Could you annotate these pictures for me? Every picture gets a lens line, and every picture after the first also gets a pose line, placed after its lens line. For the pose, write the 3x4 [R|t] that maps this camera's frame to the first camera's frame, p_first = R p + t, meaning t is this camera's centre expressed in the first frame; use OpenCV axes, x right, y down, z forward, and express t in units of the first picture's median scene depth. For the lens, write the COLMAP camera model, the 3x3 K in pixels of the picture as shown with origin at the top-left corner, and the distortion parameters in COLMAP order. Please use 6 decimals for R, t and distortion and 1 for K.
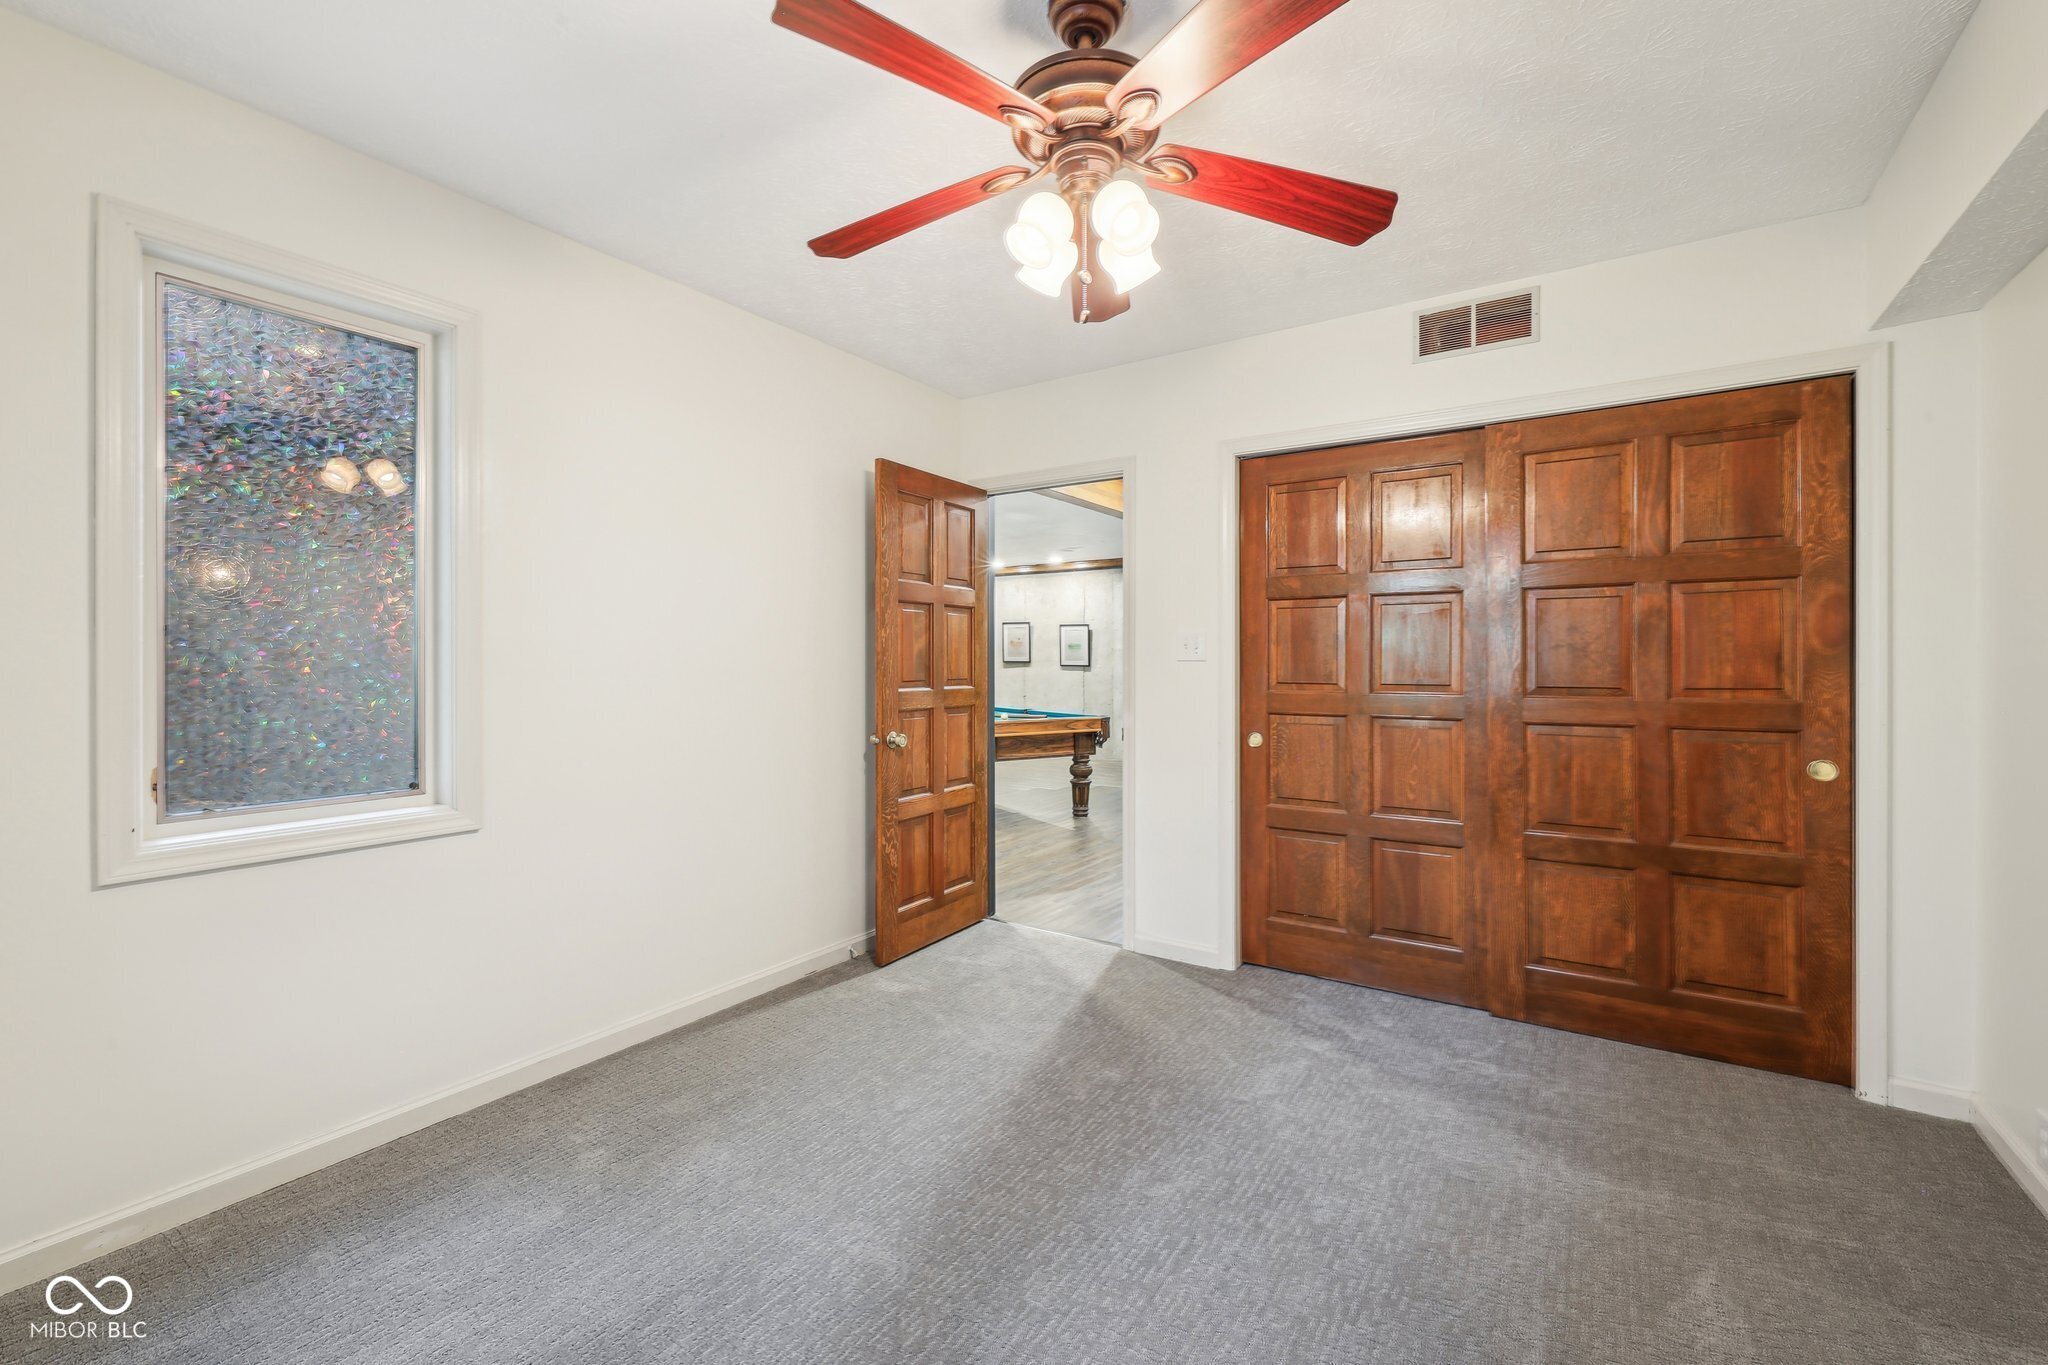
lens RADIAL K [[838.9, 0, 1025.0], [0, 838.9, 672.9], [0, 0, 1]] dist [-0.000949, 0.000181]
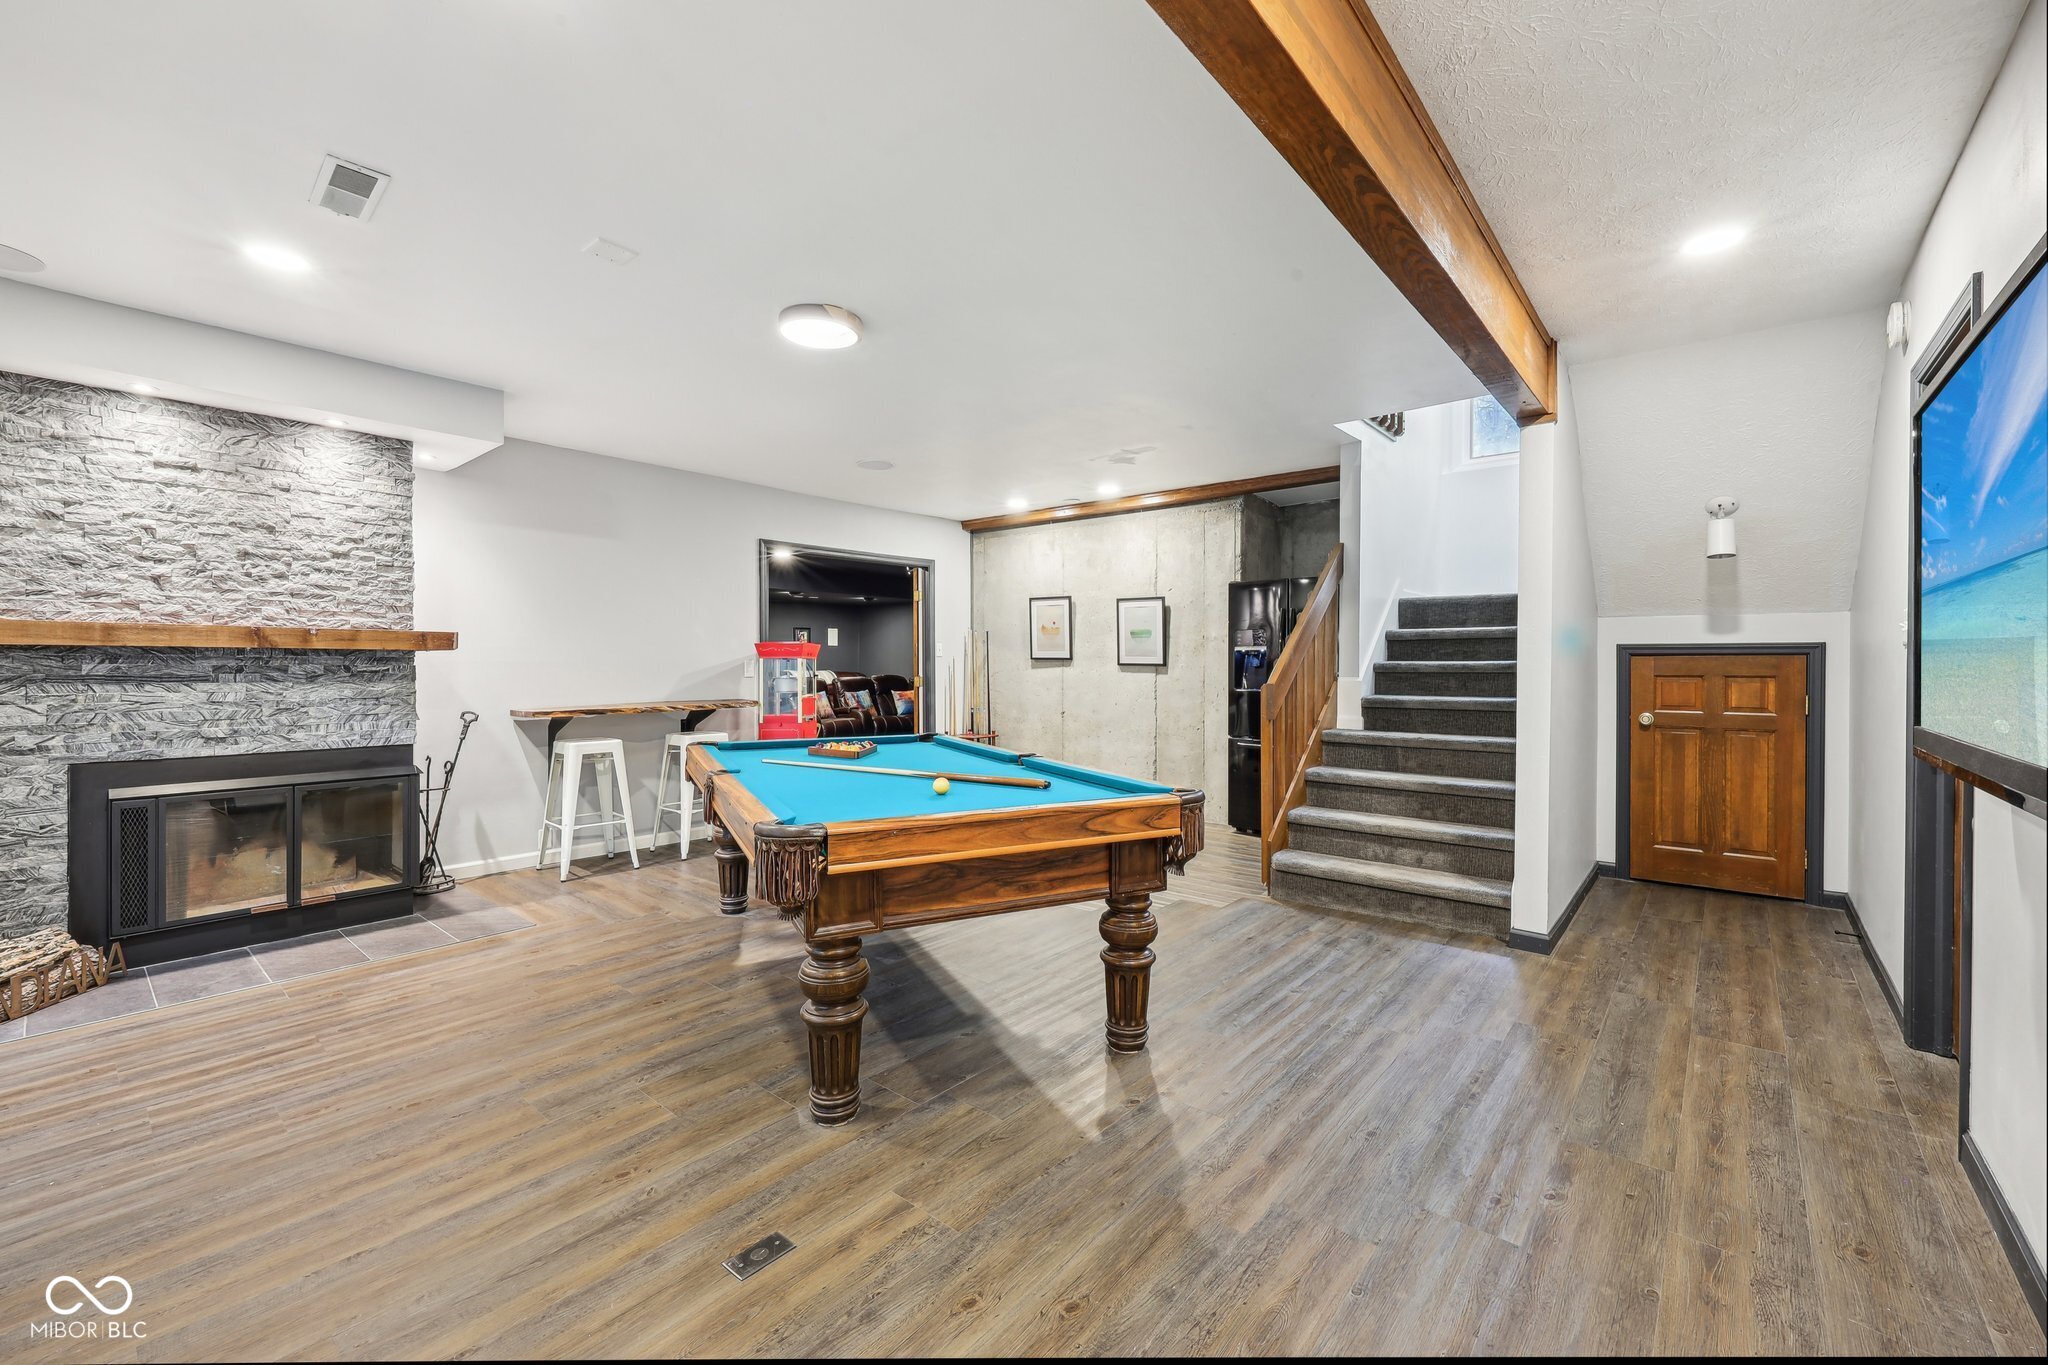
lens RADIAL K [[838.9, 0, 1023.3], [0, 838.9, 674.9], [0, 0, 1]] dist [-0.000949, 0.000181]
pose [[0.994940, 0.005128, -0.100343, 0.036794], [-0.004960, 0.999986, 0.001926, -0.001956], [0.100351, -0.001419, 0.994951, 0.395148]]
